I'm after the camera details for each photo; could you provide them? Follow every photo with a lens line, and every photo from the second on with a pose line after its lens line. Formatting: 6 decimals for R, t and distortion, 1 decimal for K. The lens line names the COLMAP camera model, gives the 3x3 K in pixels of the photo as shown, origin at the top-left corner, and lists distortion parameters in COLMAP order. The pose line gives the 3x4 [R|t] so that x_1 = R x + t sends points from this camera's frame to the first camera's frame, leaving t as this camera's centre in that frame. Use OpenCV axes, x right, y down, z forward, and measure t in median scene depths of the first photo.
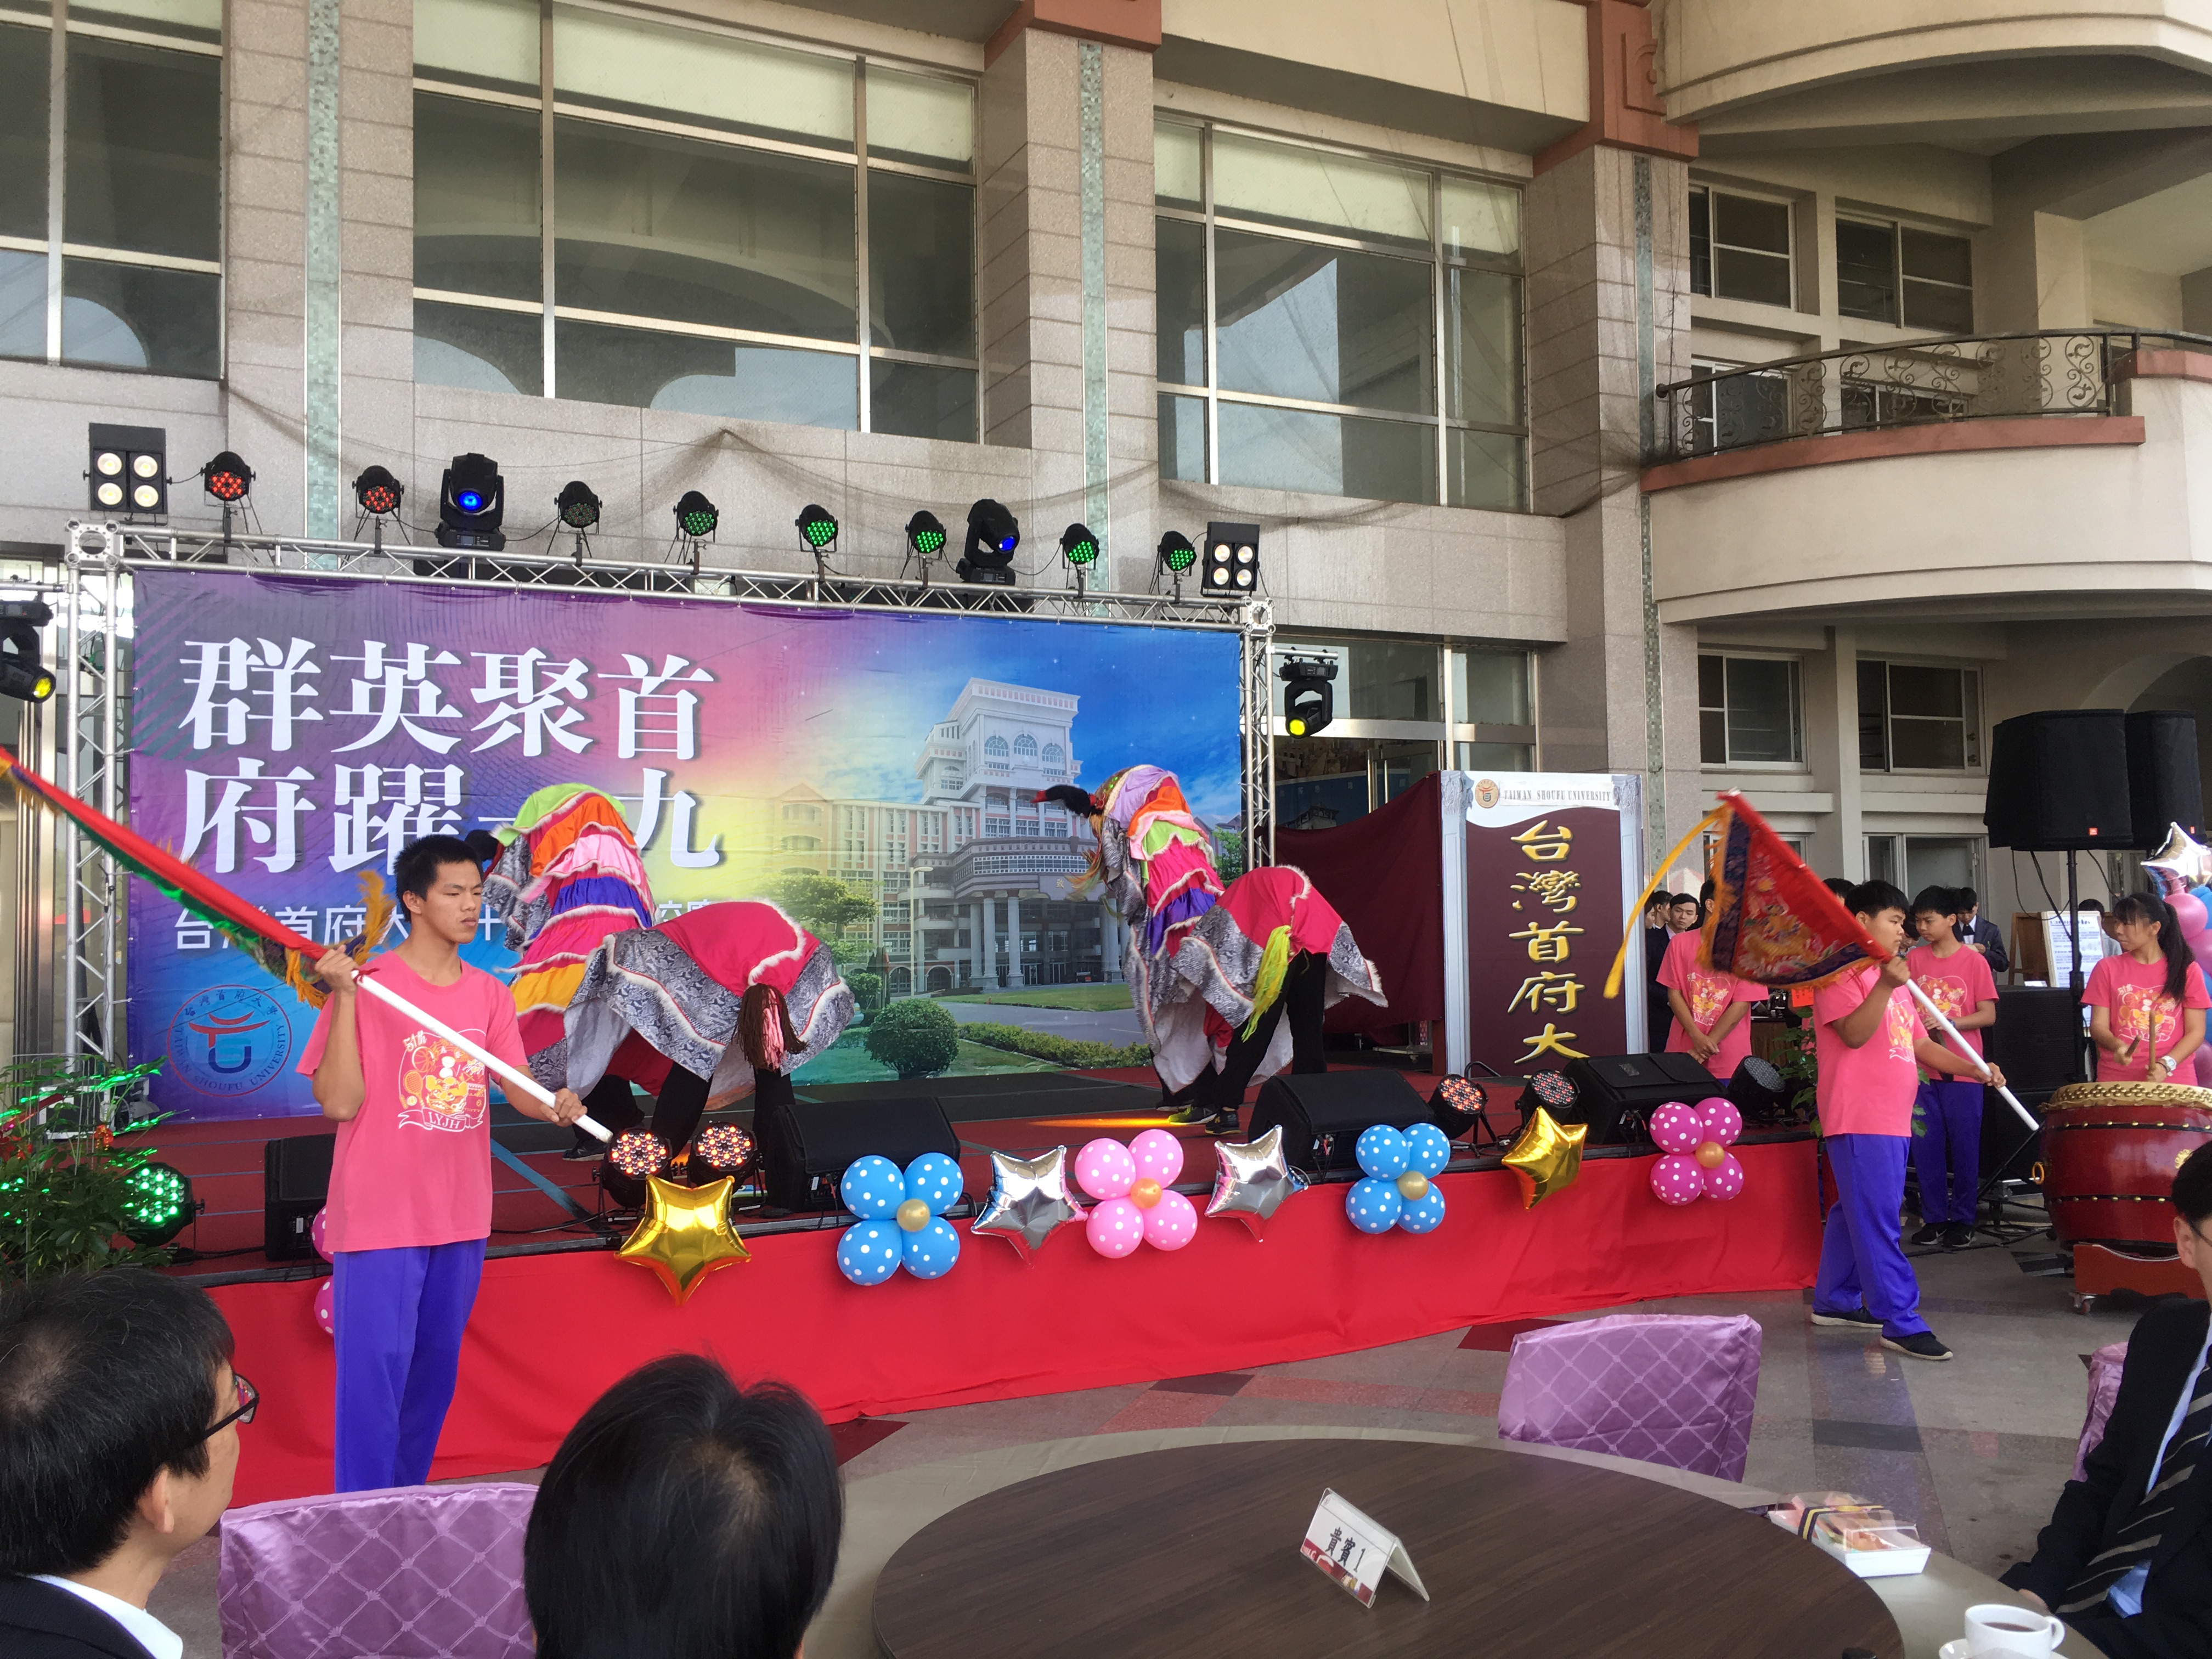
lens RADIAL K [[1879.0, 0, 1104.5], [0, 1879.0, 819.4], [0, 0, 1]] dist [0.082074, -0.105300]
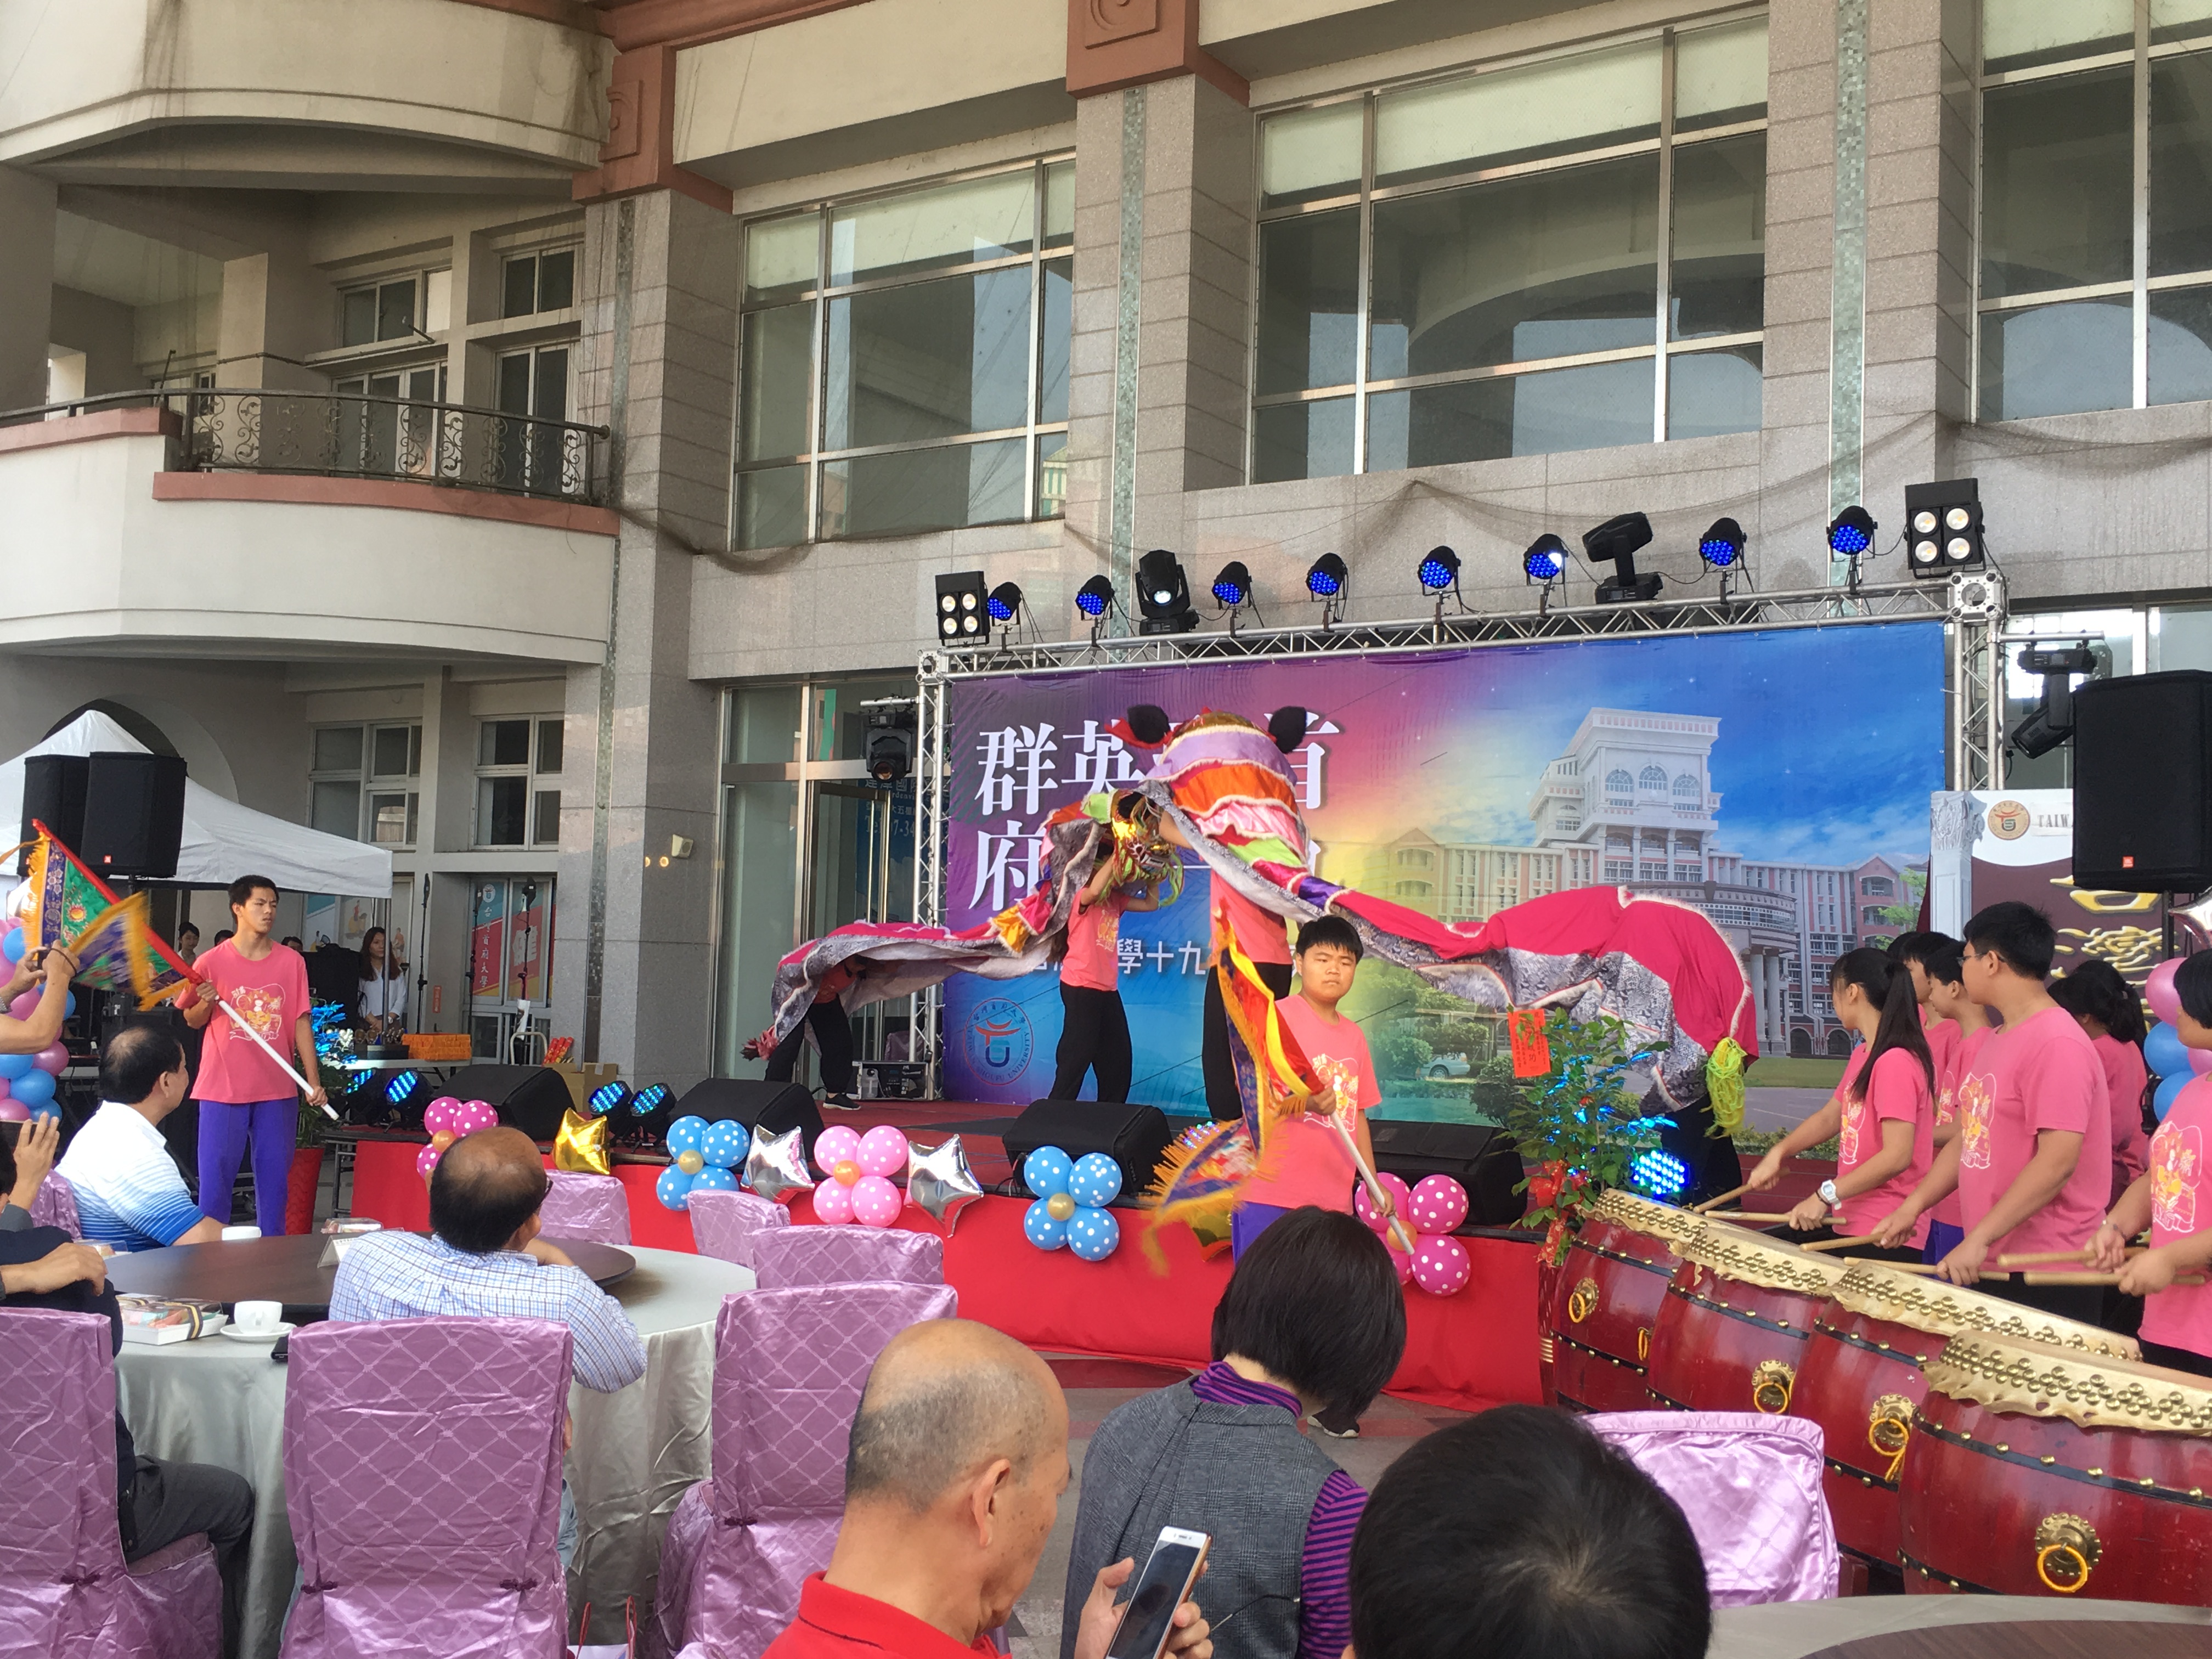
lens RADIAL K [[2285.5, 0, 1107.2], [0, 2285.5, 833.0], [0, 0, 1]] dist [0.059439, -0.014748]
pose [[0.521597, -0.021861, -0.852912, 0.778533], [0.006746, 0.999746, -0.021499, 0.008181], [0.853166, 0.005460, 0.521612, 0.225430]]
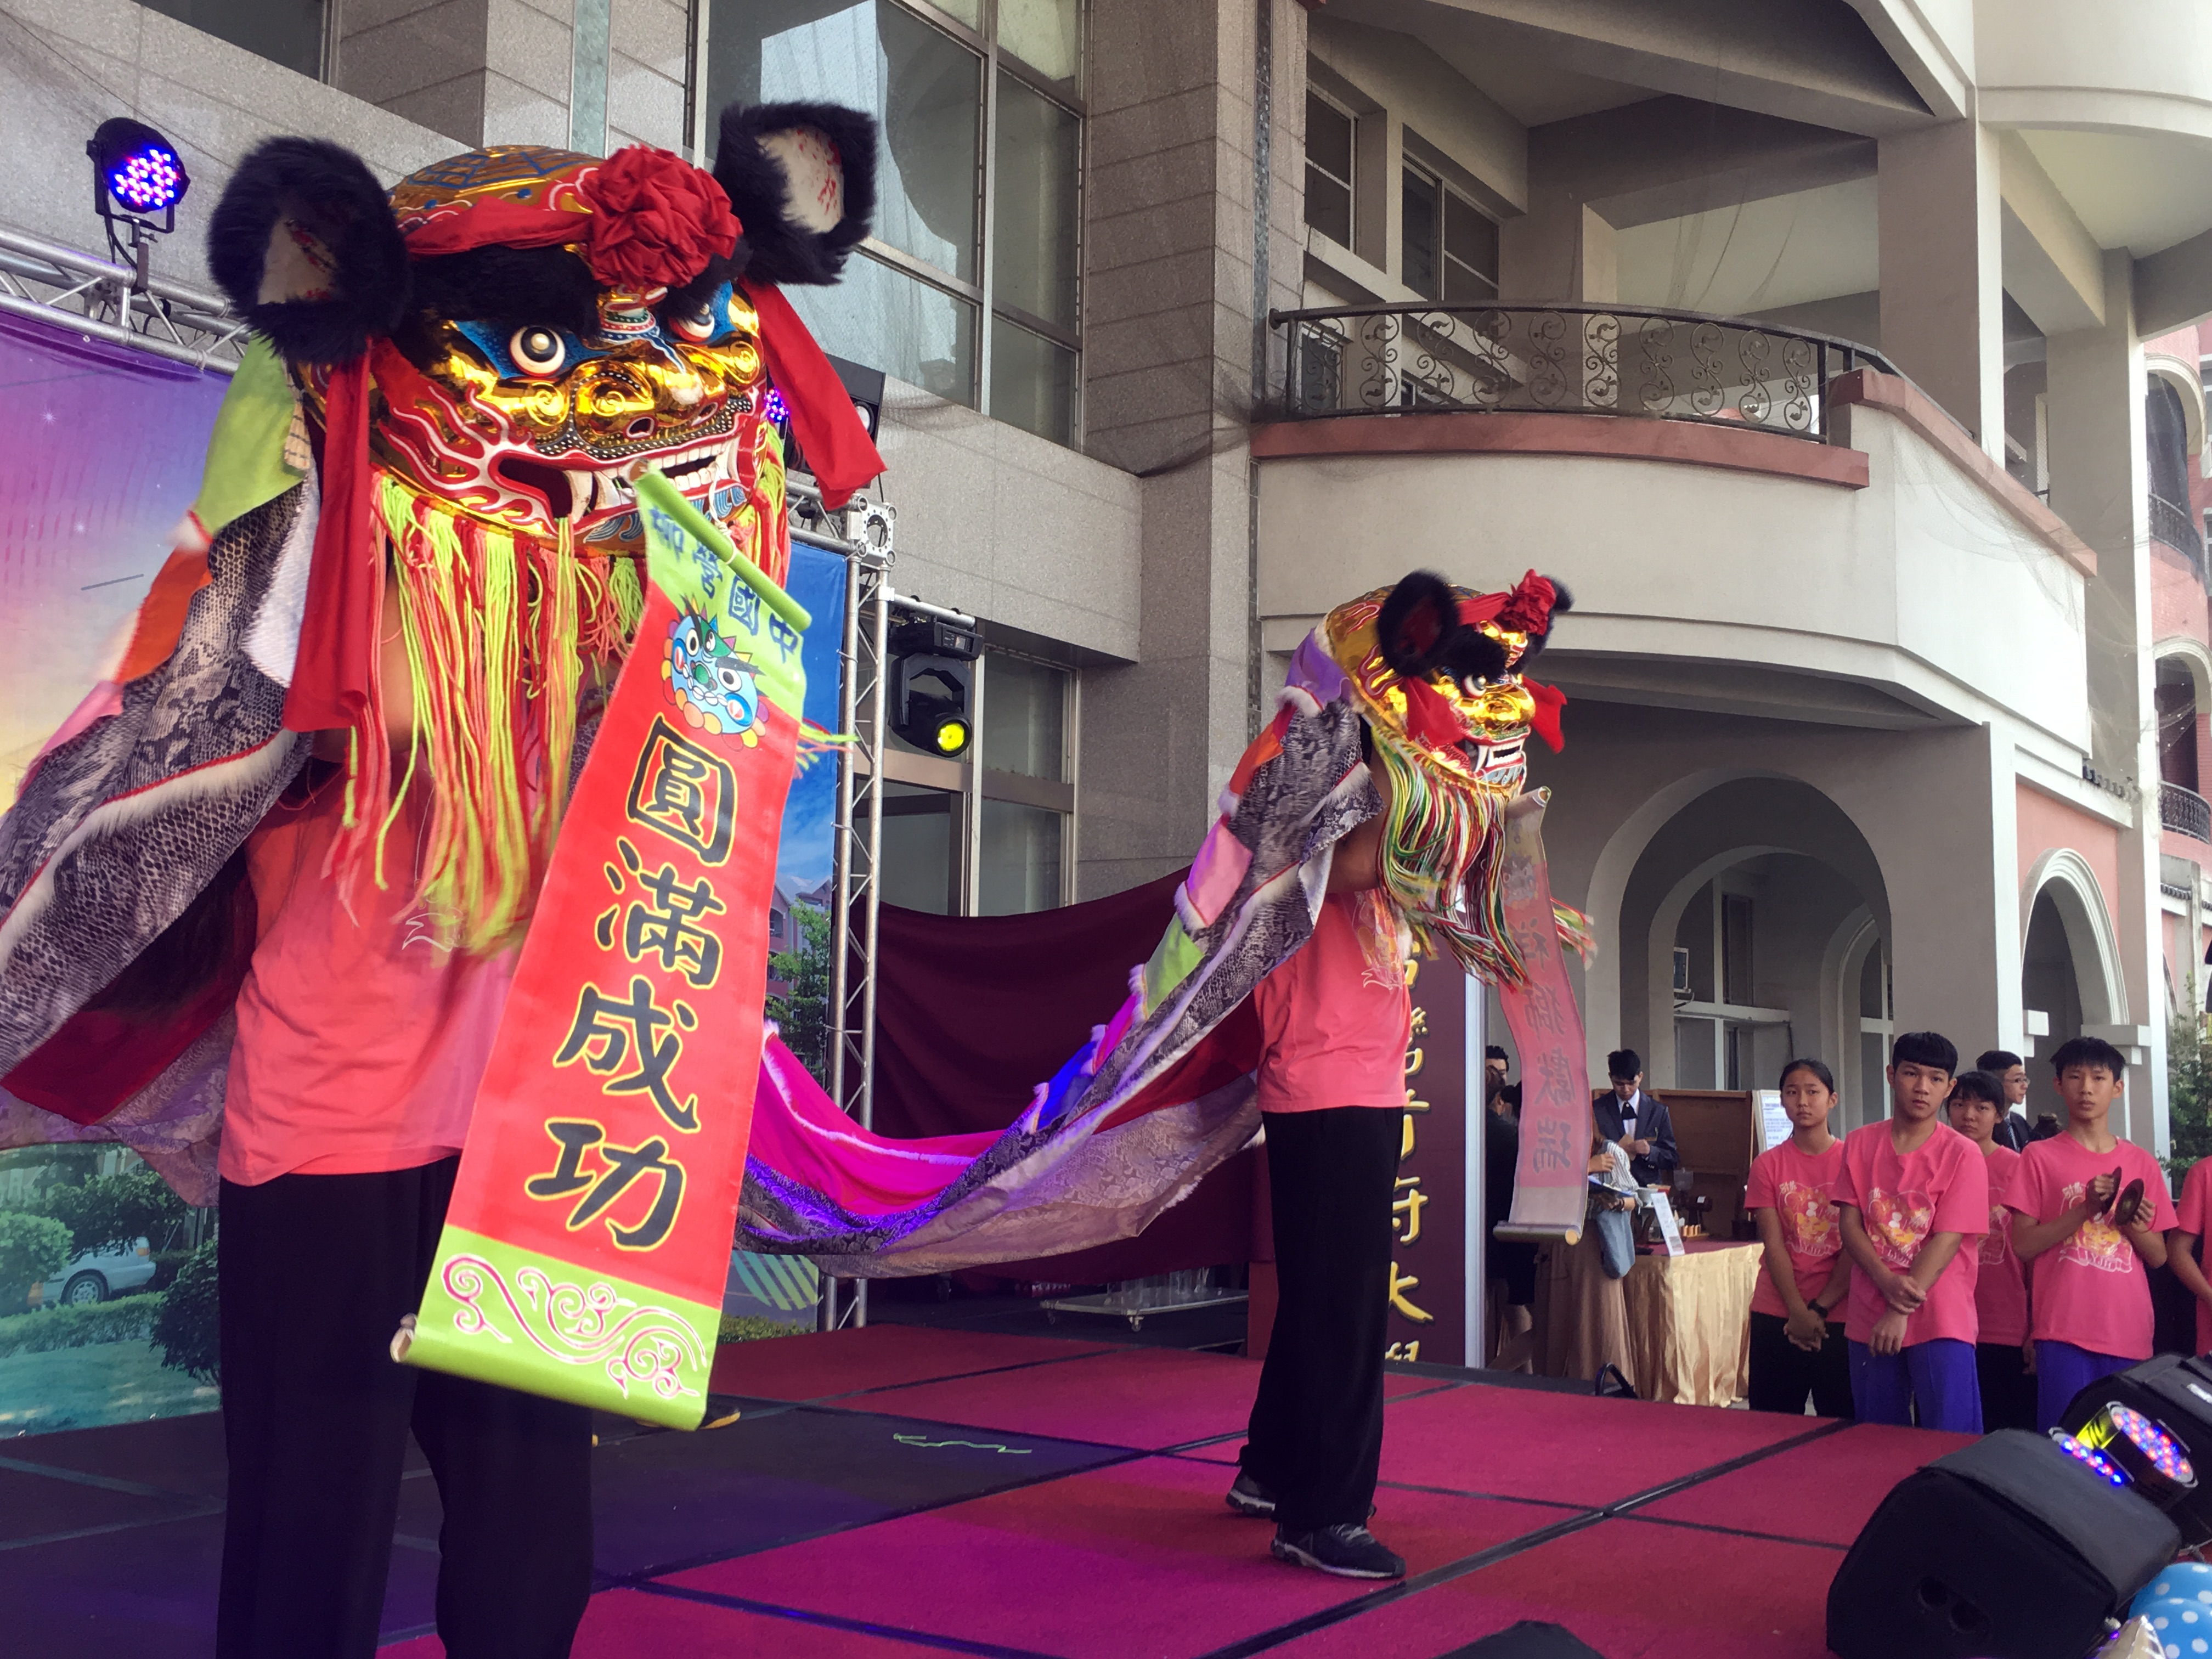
lens RADIAL K [[2277.8, 0, 1072.0], [0, 2277.8, 850.0], [0, 0, 1]] dist [0.043211, 0.000876]
pose [[0.872429, 0.076890, 0.482655, -0.209517], [-0.055376, 0.996739, -0.058691, 0.026546], [-0.485594, 0.024476, 0.873842, 0.417757]]
